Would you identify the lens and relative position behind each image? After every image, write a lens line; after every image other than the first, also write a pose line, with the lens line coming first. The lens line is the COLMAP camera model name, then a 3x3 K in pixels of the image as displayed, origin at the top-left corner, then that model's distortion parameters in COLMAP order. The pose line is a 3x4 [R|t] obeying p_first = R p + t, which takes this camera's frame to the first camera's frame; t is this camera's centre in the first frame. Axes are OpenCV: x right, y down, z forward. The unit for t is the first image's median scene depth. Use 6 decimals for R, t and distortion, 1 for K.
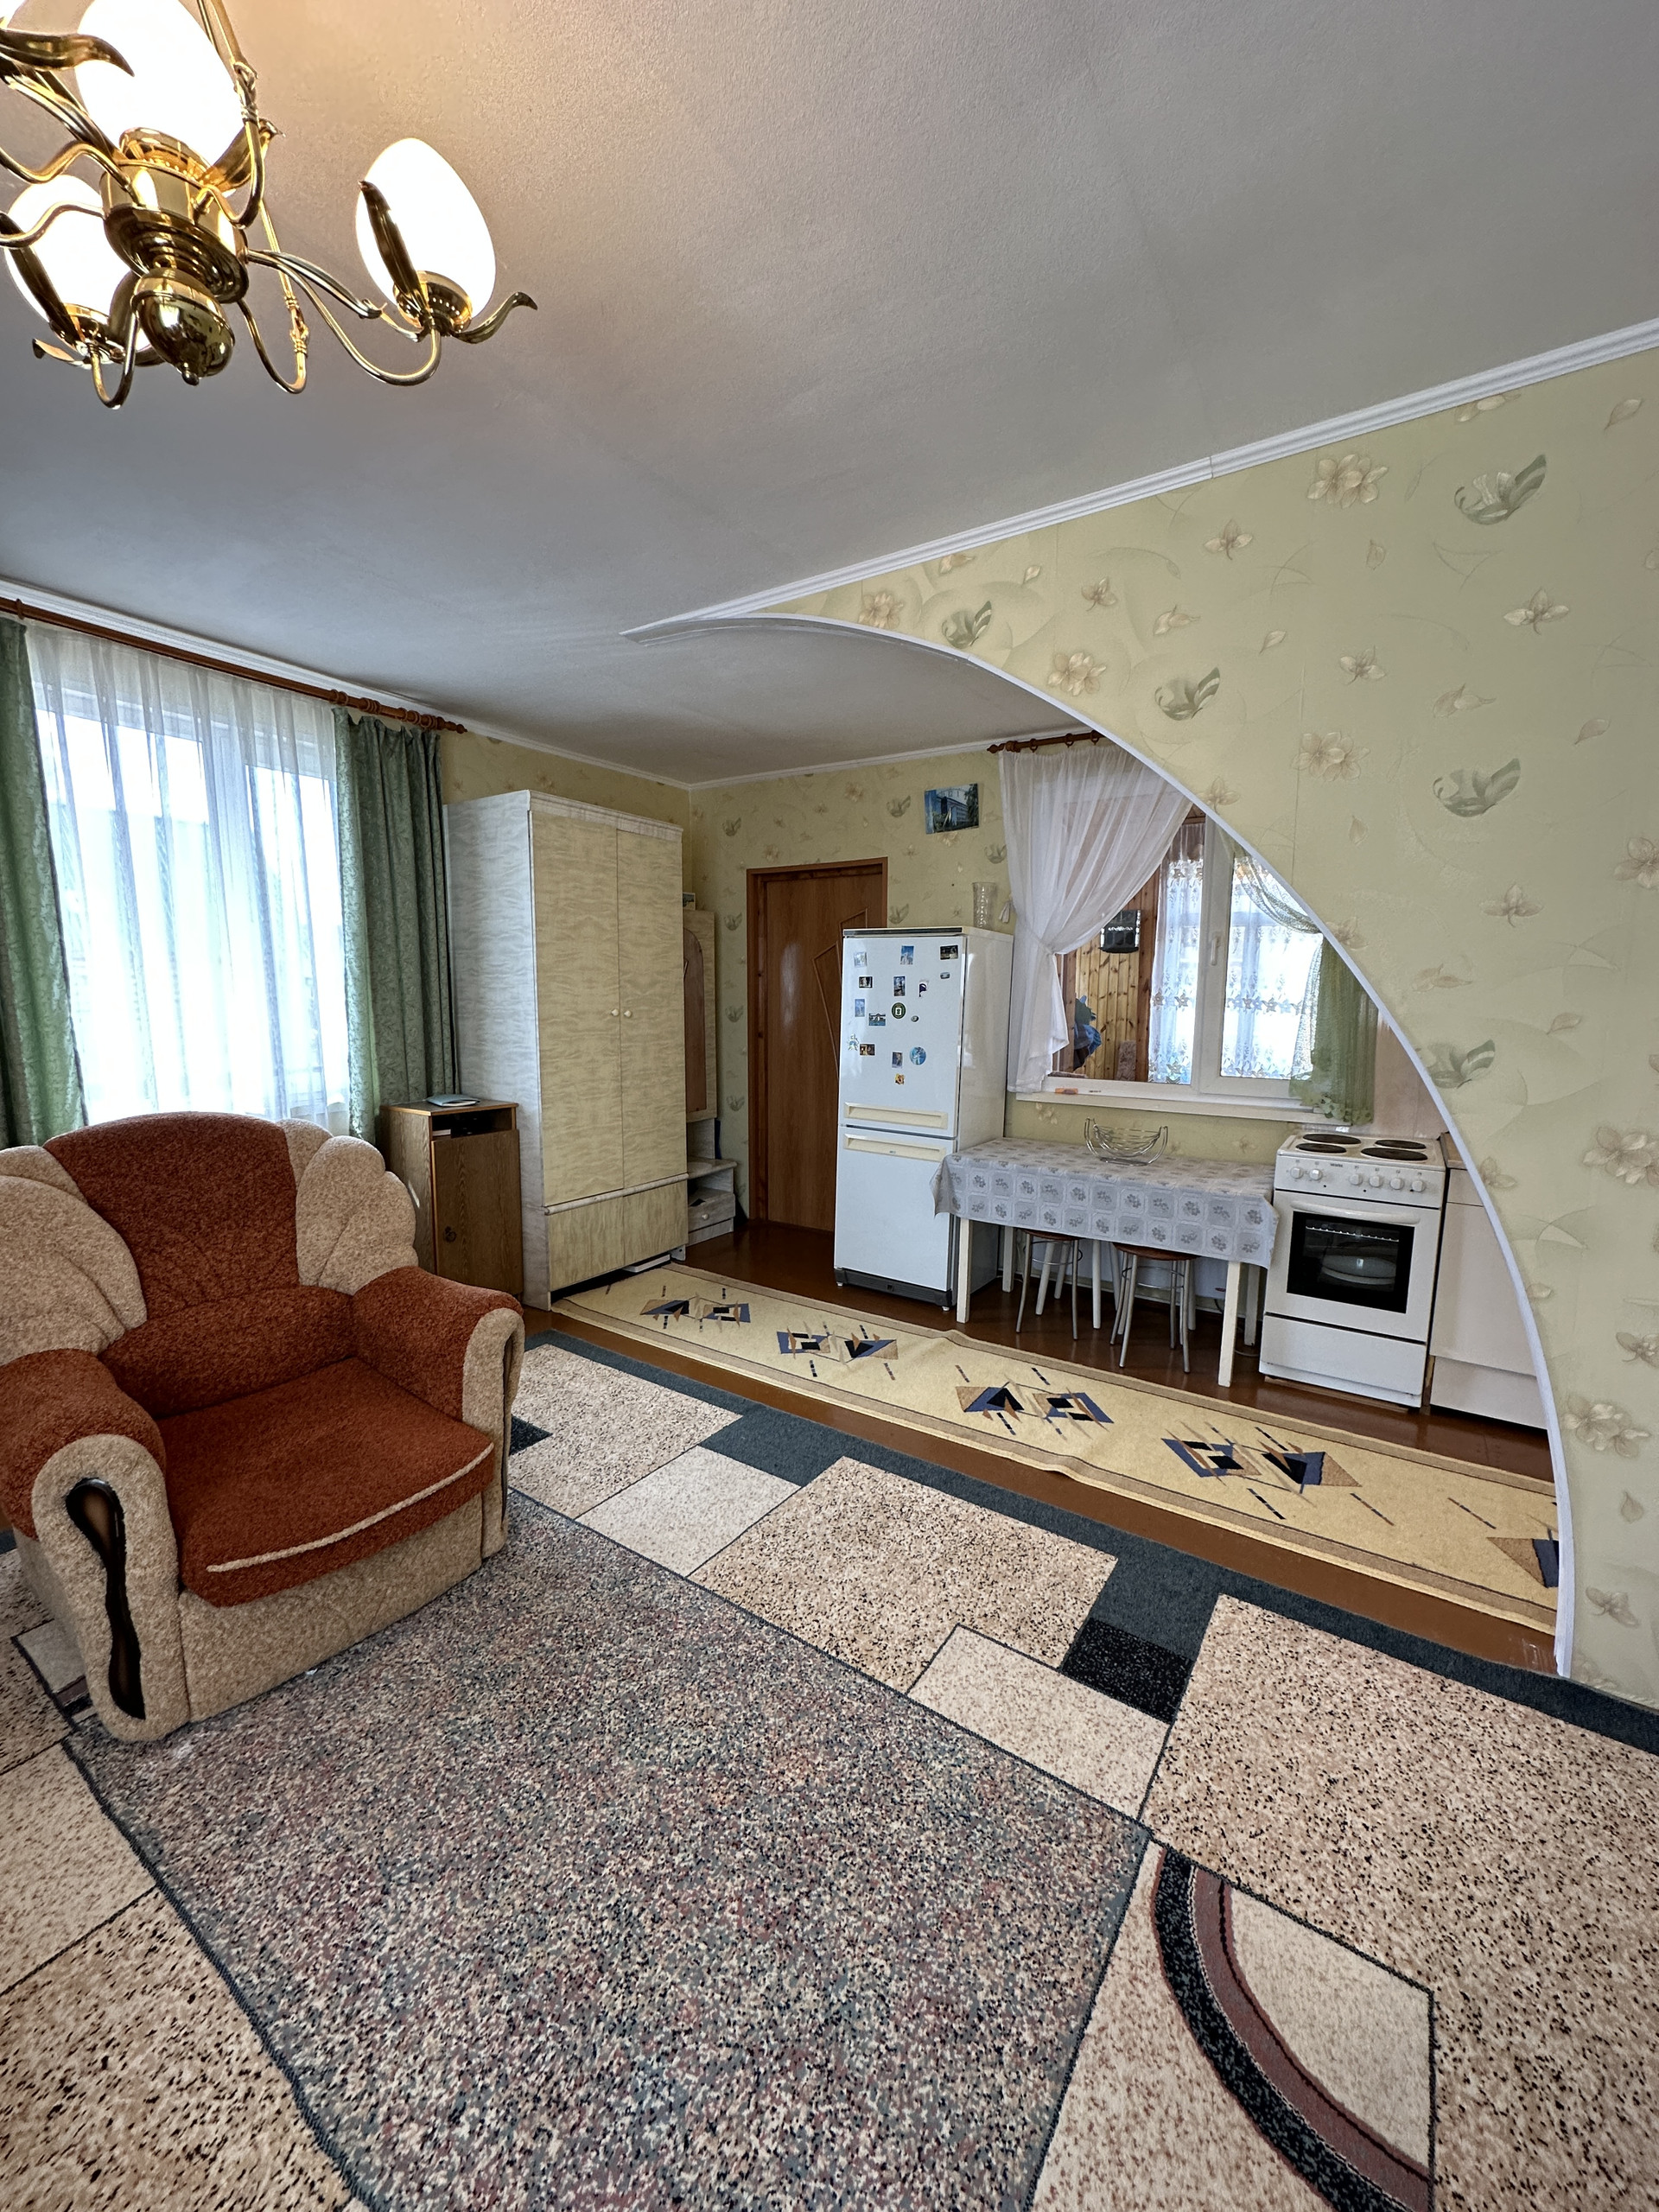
lens RADIAL K [[881.1, 0, 828.6], [0, 881.1, 1103.2], [0, 0, 1]] dist [-0.003001, 0.000863]
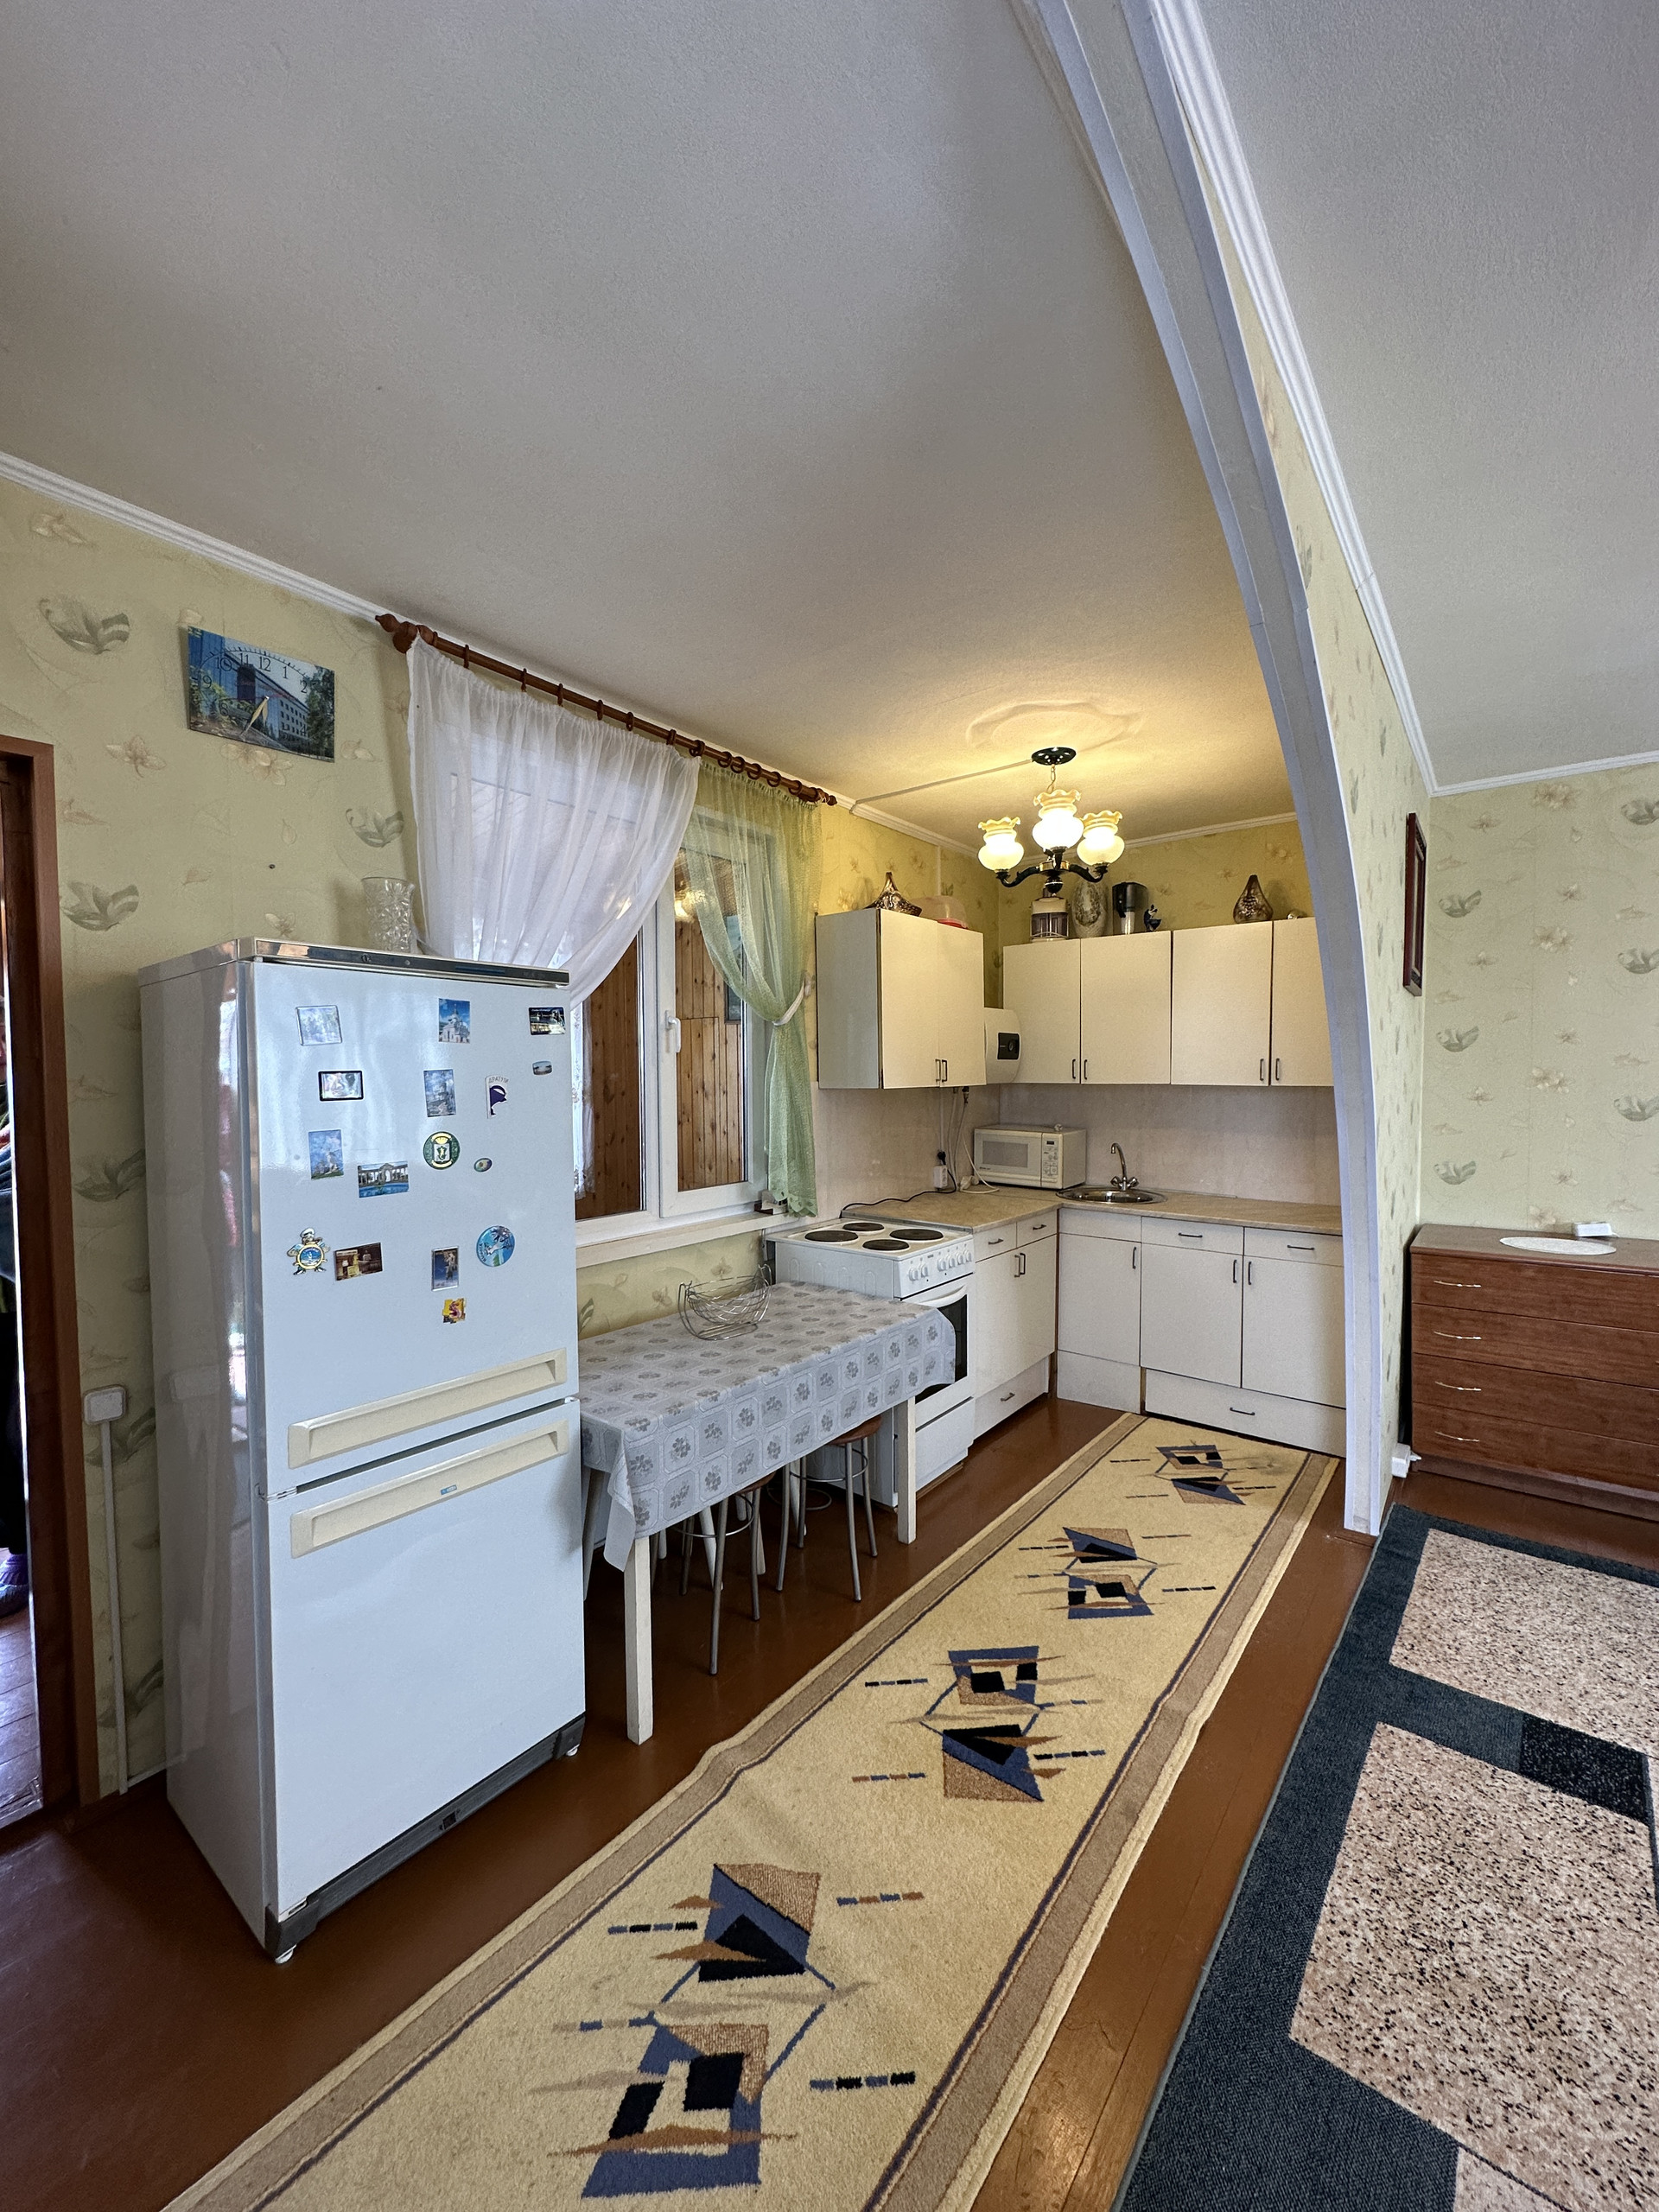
lens RADIAL K [[881.1, 0, 828.6], [0, 881.1, 1103.2], [0, 0, 1]] dist [-0.003001, 0.000863]
pose [[0.085160, -0.045334, 0.995335, -0.416681], [0.138384, 0.989821, 0.033242, -0.149971], [-0.986711, 0.134907, 0.090566, 1.004624]]
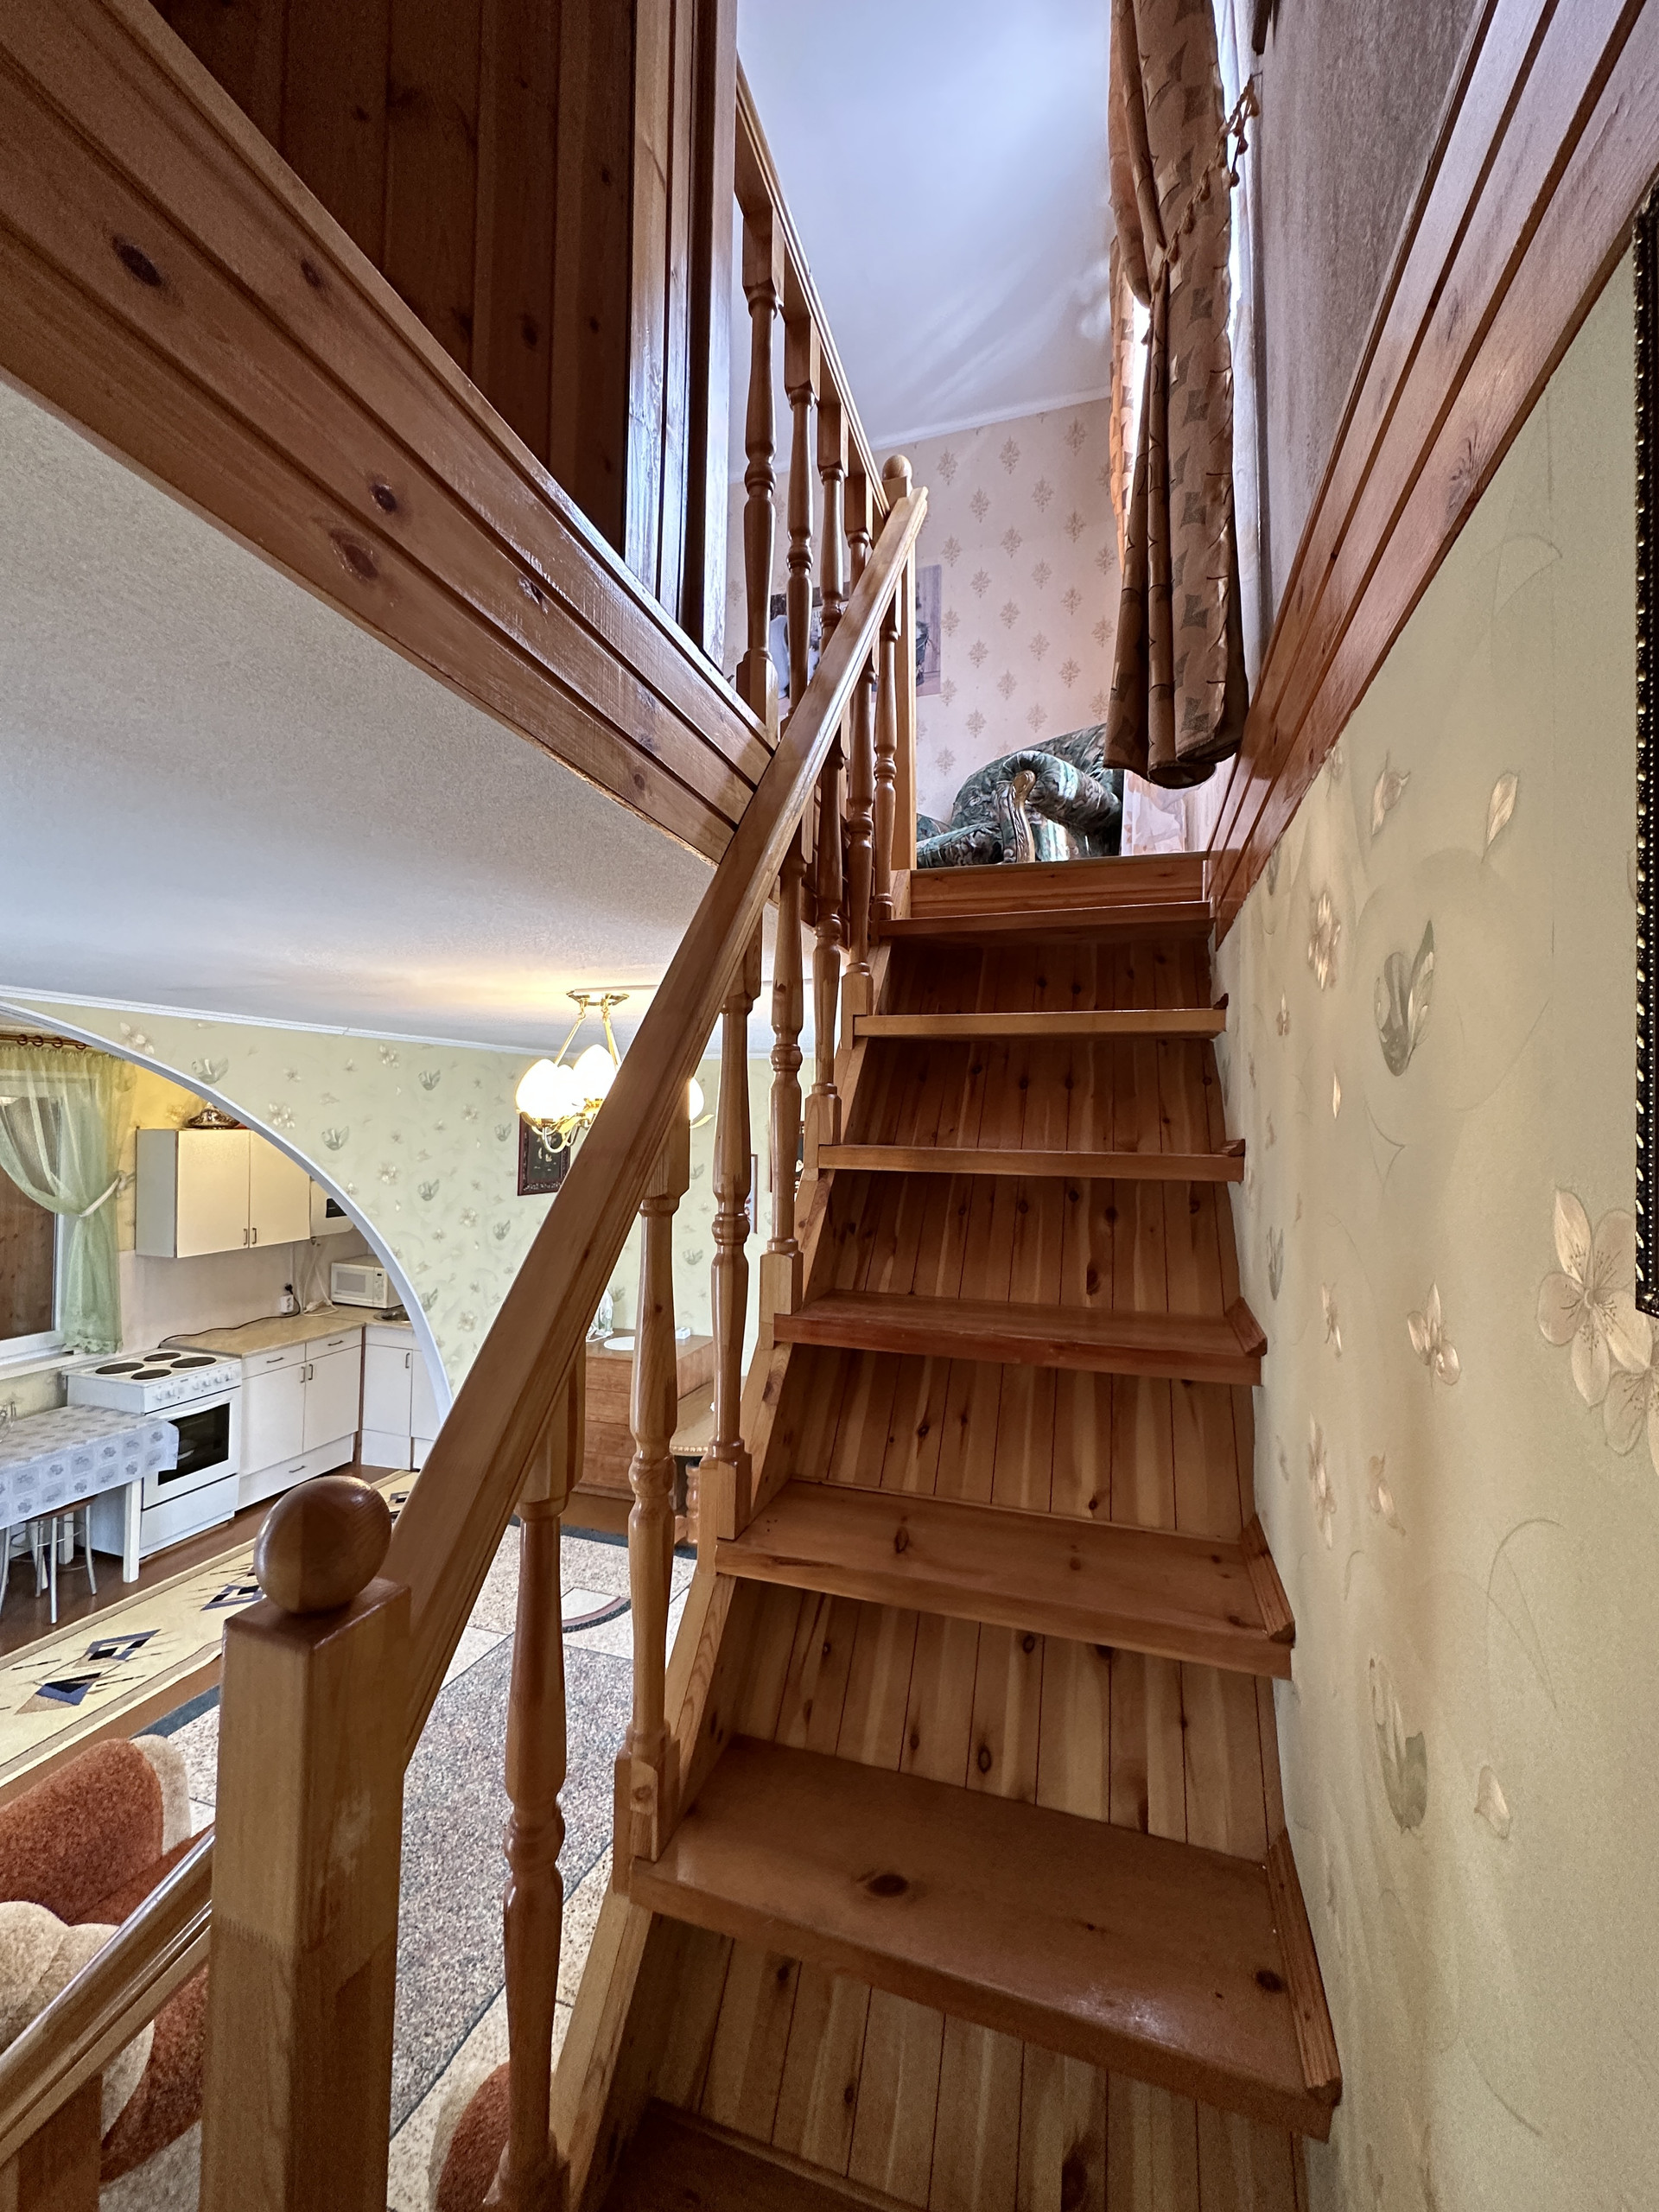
lens RADIAL K [[881.1, 0, 828.6], [0, 881.1, 1103.2], [0, 0, 1]] dist [-0.003001, 0.000863]
pose [[-0.262838, 0.005706, 0.964823, -1.113826], [0.109641, 0.993682, 0.023992, -0.304085], [-0.958590, 0.112090, -0.261803, 0.308846]]
